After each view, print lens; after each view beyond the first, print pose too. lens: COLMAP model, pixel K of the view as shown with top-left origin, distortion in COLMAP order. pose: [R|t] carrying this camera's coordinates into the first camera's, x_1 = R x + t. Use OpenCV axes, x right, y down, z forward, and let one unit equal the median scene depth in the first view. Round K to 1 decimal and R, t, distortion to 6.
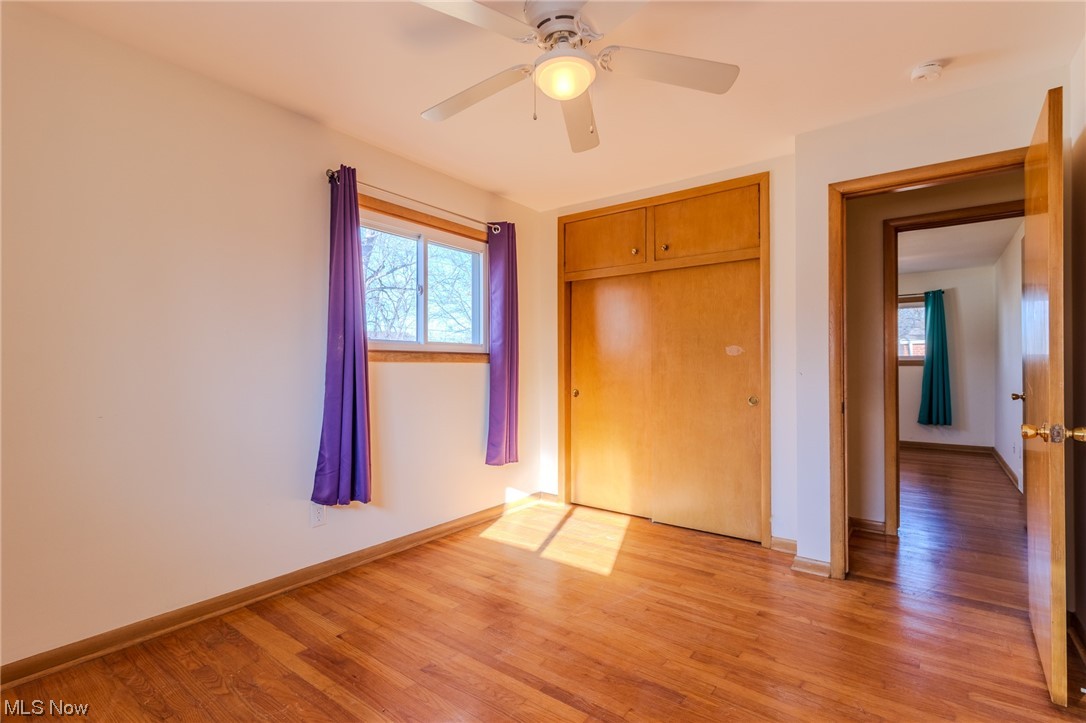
lens RADIAL K [[510.7, 0, 544.9], [0, 510.7, 360.5], [0, 0, 1]] dist [0.001975, 0.001366]
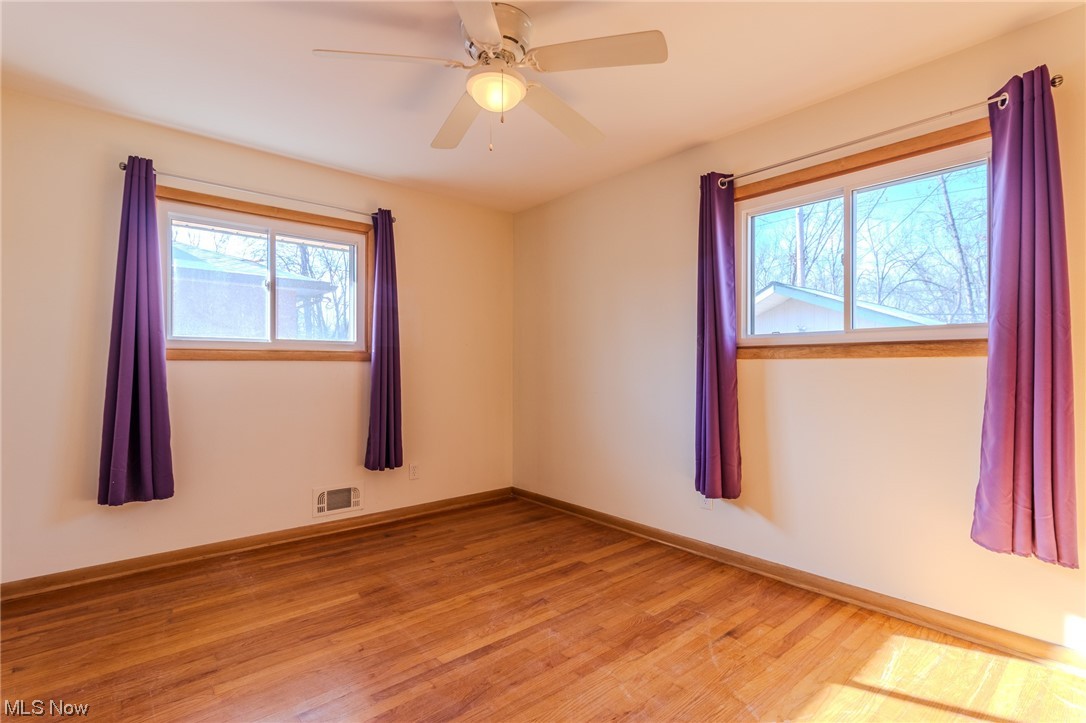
lens RADIAL K [[510.7, 0, 542.6], [0, 510.7, 364.5], [0, 0, 1]] dist [0.001975, 0.001366]
pose [[-0.210615, -0.002530, -0.977566, 0.701840], [0.011581, 0.999920, -0.005083, 0.013297], [0.977501, -0.012392, -0.210569, 0.878743]]
